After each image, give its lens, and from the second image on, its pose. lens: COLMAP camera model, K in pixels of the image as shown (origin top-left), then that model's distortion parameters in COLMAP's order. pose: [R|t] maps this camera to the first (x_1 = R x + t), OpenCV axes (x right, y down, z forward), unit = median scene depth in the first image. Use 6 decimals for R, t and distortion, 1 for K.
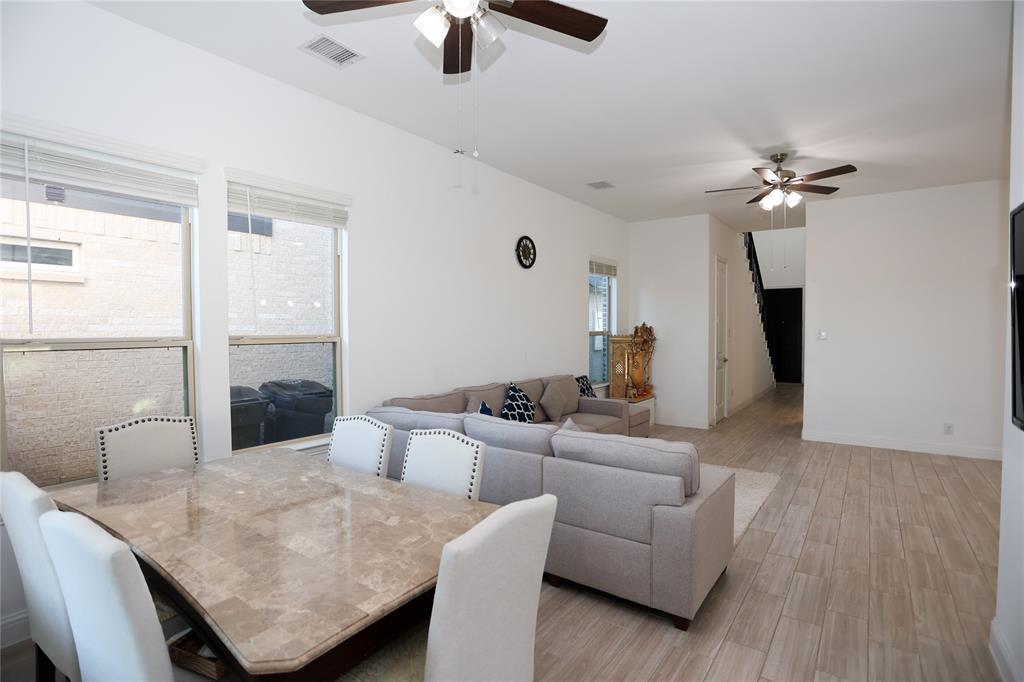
lens RADIAL K [[521.7, 0, 512.0], [0, 521.7, 341.0], [0, 0, 1]] dist [-0.021619, -0.000258]
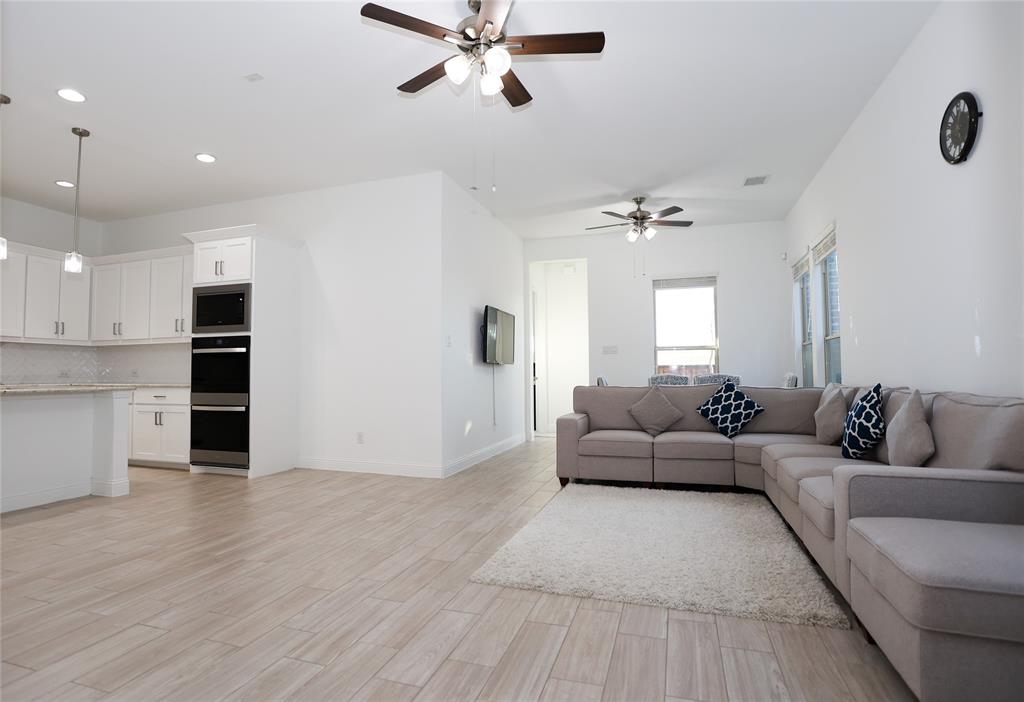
lens RADIAL K [[540.1, 0, 479.5], [0, 540.1, 352.3], [0, 0, 1]] dist [-0.002106, -0.000245]
pose [[-0.965497, -0.013317, -0.260073, 0.793313], [-0.007850, 0.999726, -0.022048, 0.061965], [0.260295, -0.019246, -0.965337, 1.857097]]
